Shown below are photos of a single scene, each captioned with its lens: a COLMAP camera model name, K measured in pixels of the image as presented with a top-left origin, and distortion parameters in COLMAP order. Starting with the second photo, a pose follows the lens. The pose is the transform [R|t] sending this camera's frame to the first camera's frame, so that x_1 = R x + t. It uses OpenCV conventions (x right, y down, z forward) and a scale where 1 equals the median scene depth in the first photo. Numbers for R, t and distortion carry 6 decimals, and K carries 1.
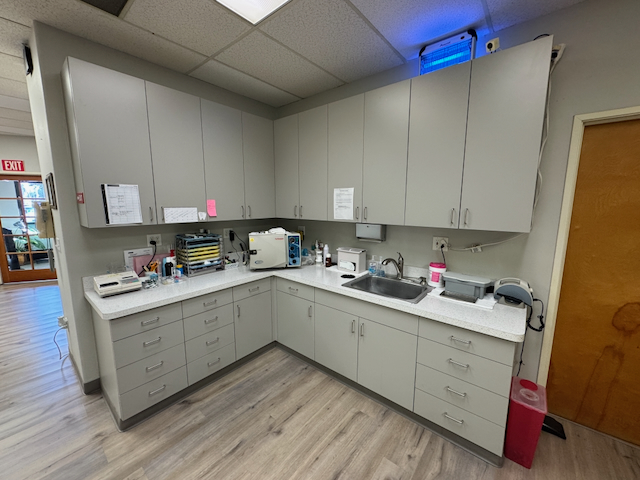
lens RADIAL K [[257.5, 0, 320.0], [0, 257.5, 240.0], [0, 0, 1]] dist [-0.000324, 0.000027]
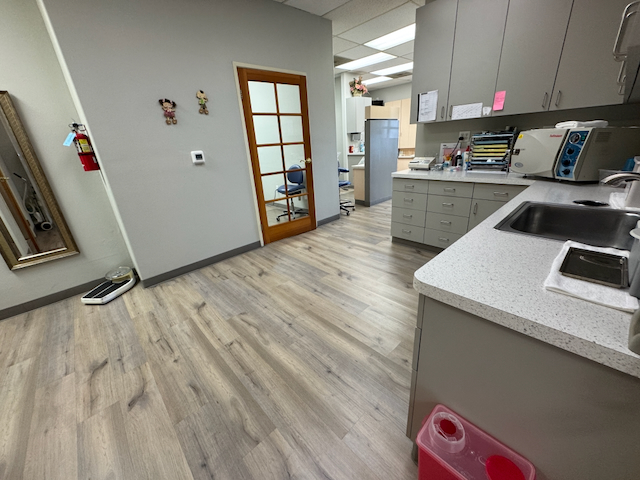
lens RADIAL K [[257.5, 0, 320.0], [0, 257.5, 240.0], [0, 0, 1]] dist [-0.000324, 0.000027]
pose [[-0.123700, 0.363208, -0.923460, 0.786647], [-0.077438, 0.924236, 0.373886, 0.052782], [0.989293, 0.117760, -0.086202, 0.490912]]
